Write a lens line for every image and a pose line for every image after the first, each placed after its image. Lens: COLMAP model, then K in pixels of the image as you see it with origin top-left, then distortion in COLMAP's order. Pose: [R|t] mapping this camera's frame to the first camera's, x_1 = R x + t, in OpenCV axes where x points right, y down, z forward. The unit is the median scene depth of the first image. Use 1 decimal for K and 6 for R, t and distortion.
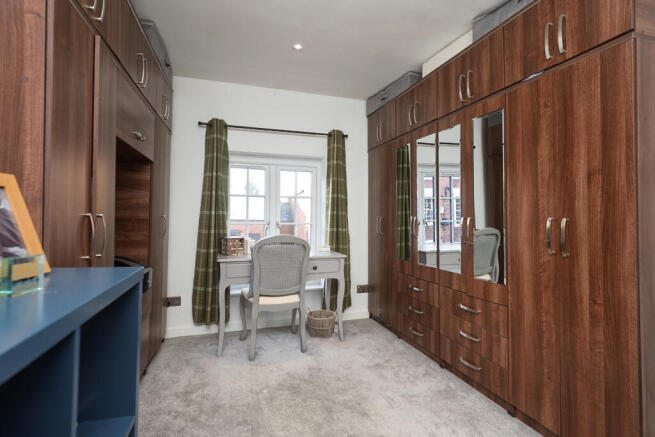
lens RADIAL K [[319.6, 0, 321.2], [0, 319.6, 212.6], [0, 0, 1]] dist [0.001967, -0.002346]
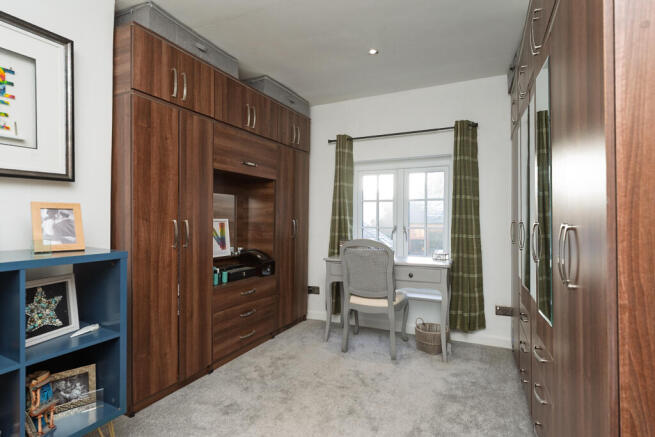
lens RADIAL K [[319.6, 0, 322.1], [0, 319.6, 220.2], [0, 0, 1]] dist [0.001967, -0.002346]
pose [[0.739414, -0.002752, -0.673245, 0.395048], [0.010901, 0.999909, 0.007886, -0.000376], [0.673163, -0.013170, 0.739377, 0.119549]]
